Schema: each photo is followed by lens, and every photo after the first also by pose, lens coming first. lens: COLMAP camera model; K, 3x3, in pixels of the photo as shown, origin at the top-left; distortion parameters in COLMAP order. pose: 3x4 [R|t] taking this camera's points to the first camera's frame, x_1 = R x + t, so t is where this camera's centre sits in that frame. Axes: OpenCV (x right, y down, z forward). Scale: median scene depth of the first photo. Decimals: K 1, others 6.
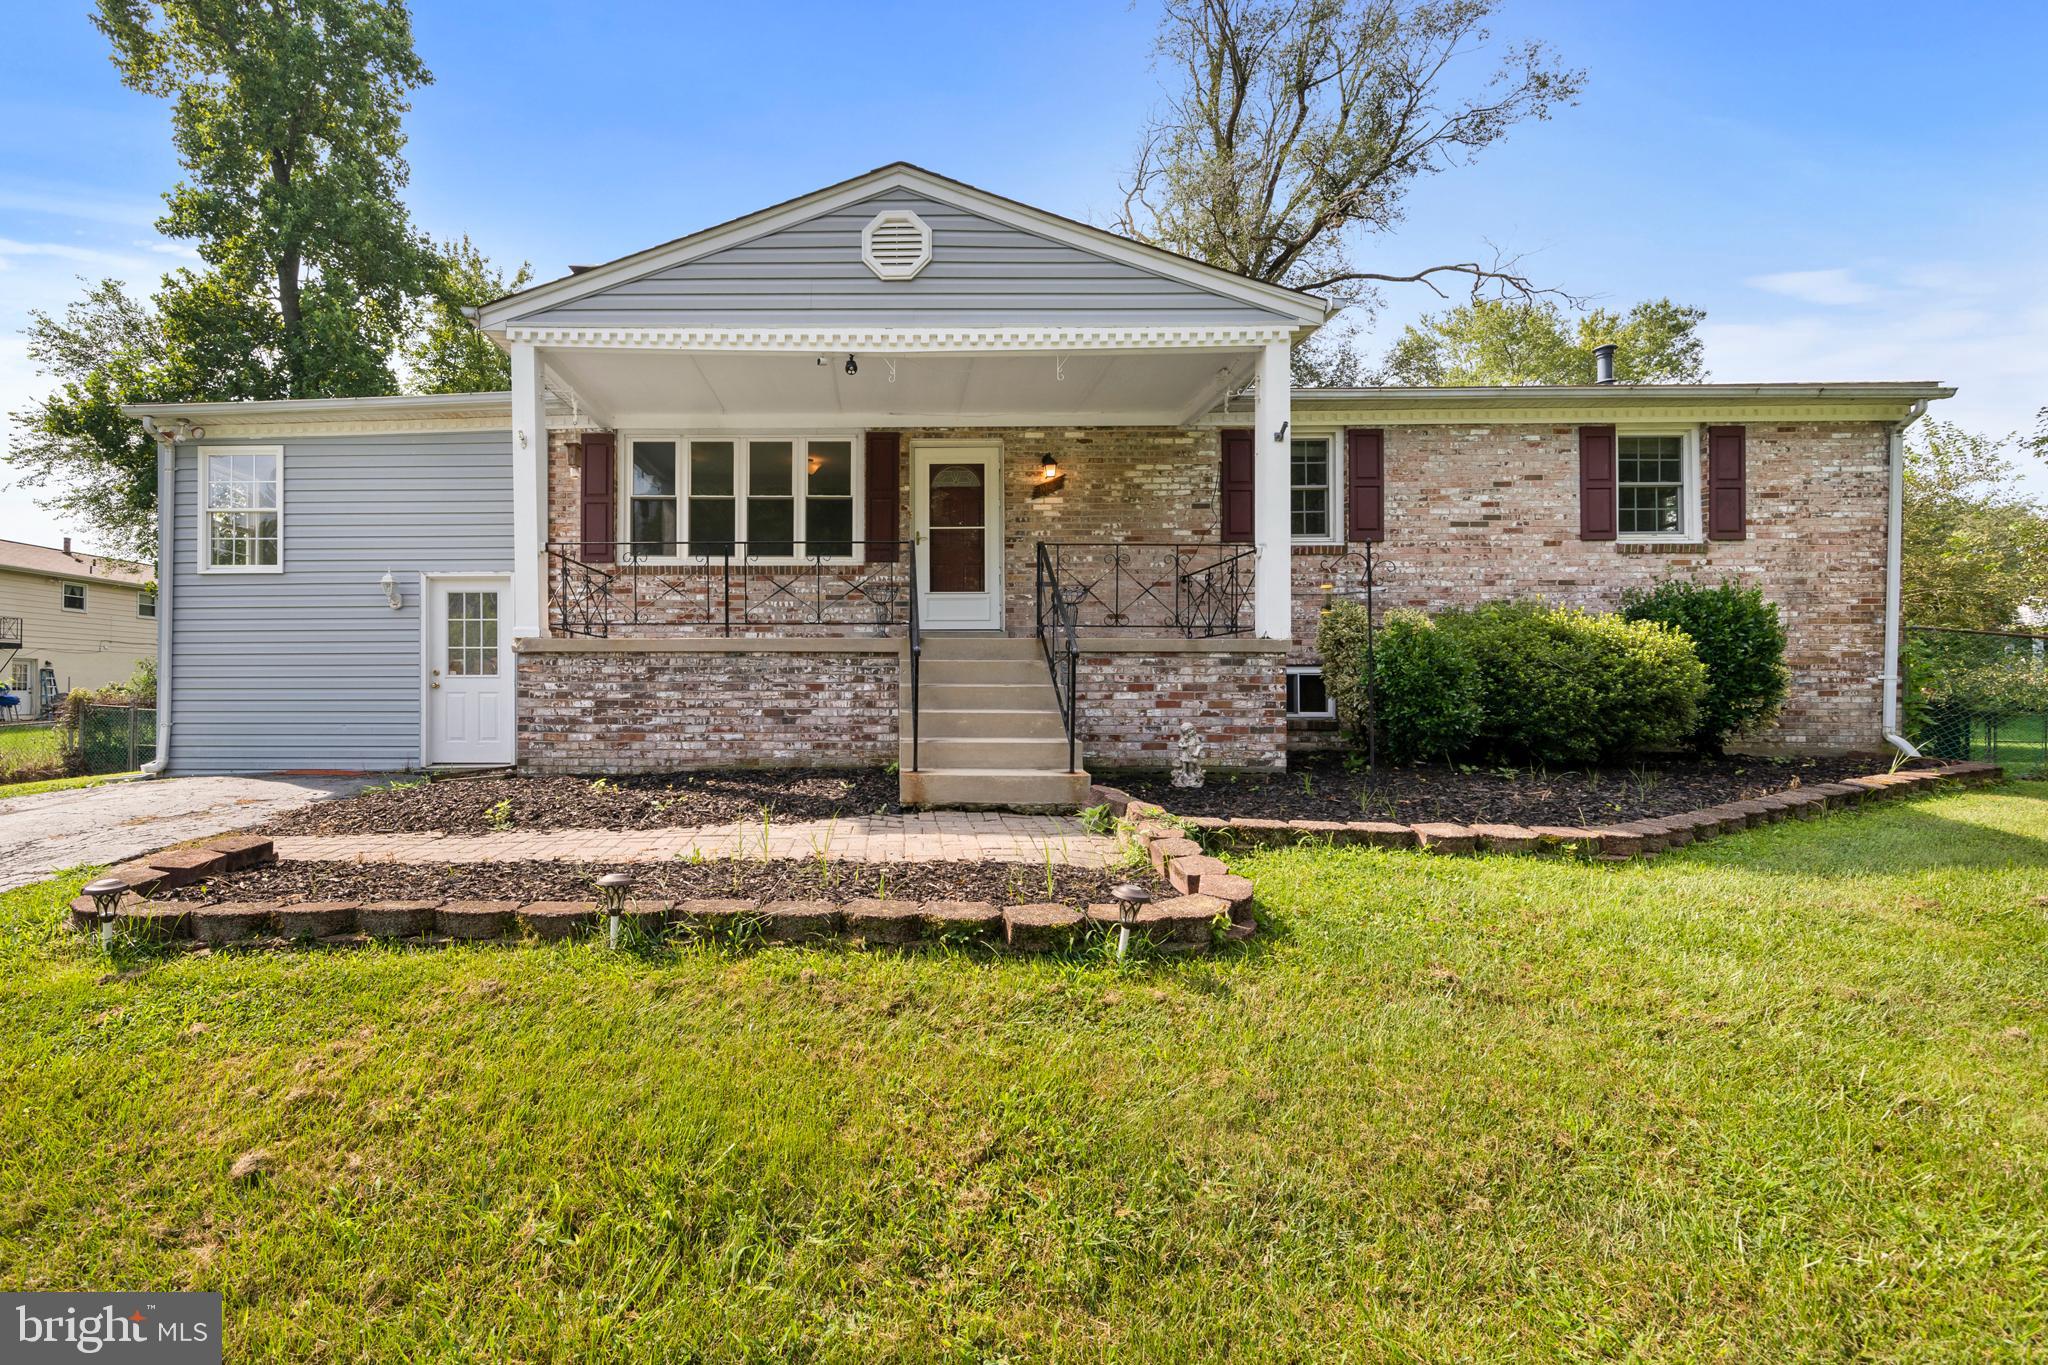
lens RADIAL K [[870.2, 0, 1024.5], [0, 870.2, 677.6], [0, 0, 1]] dist [-0.001139, -0.001157]
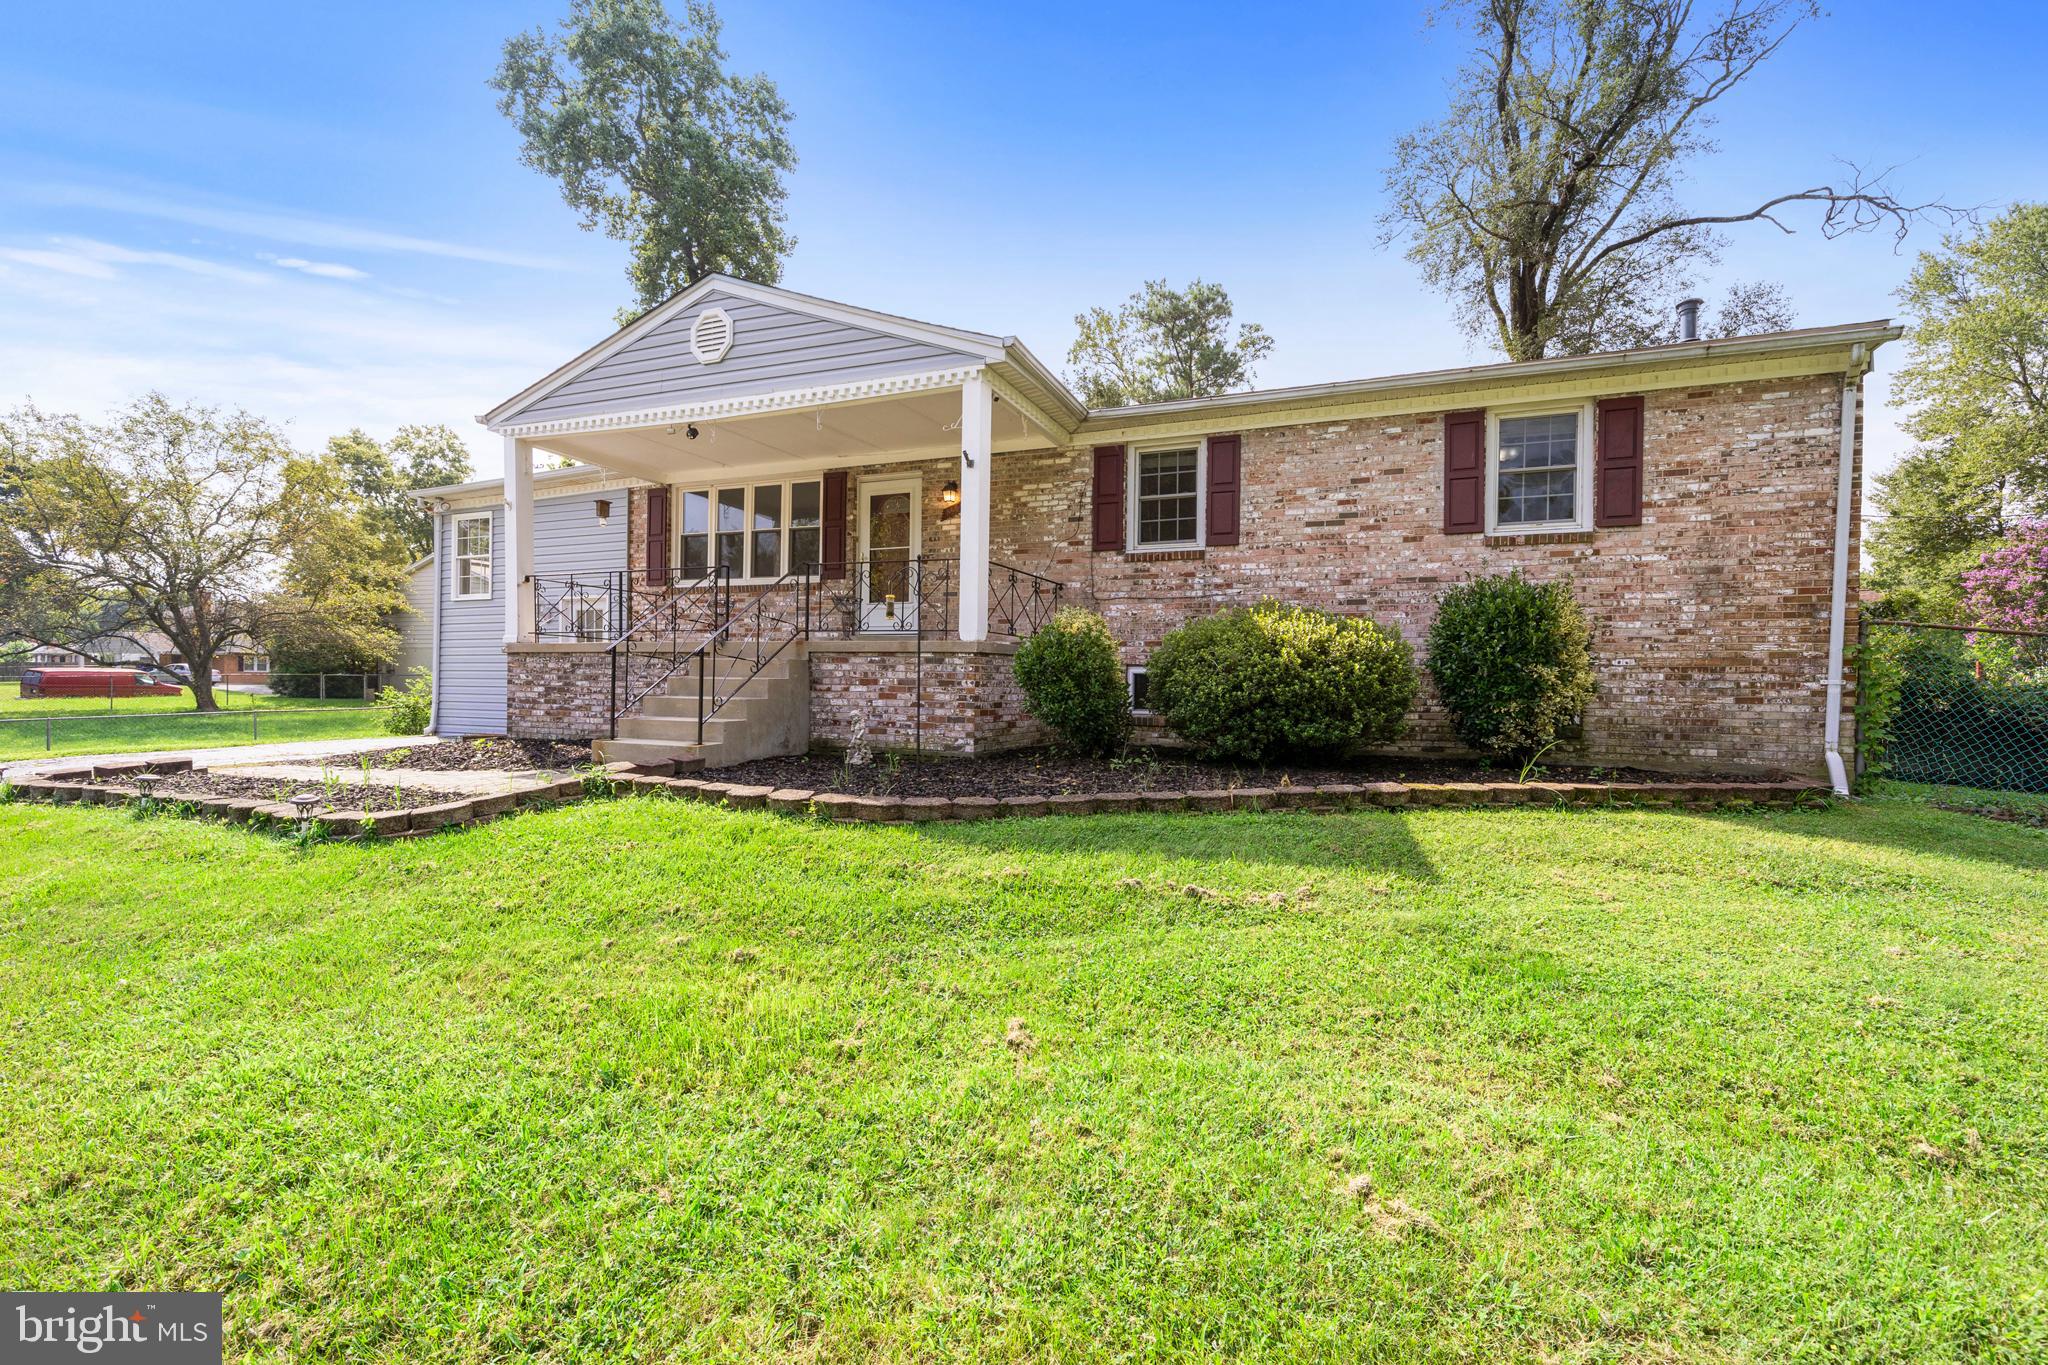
lens RADIAL K [[820.8, 0, 1023.8], [0, 820.8, 685.3], [0, 0, 1]] dist [0.001529, -0.000720]
pose [[0.943528, 0.012650, -0.331050, 0.515168], [-0.009730, 0.999898, 0.010476, 0.001707], [0.331149, -0.006663, 0.943555, 0.002600]]
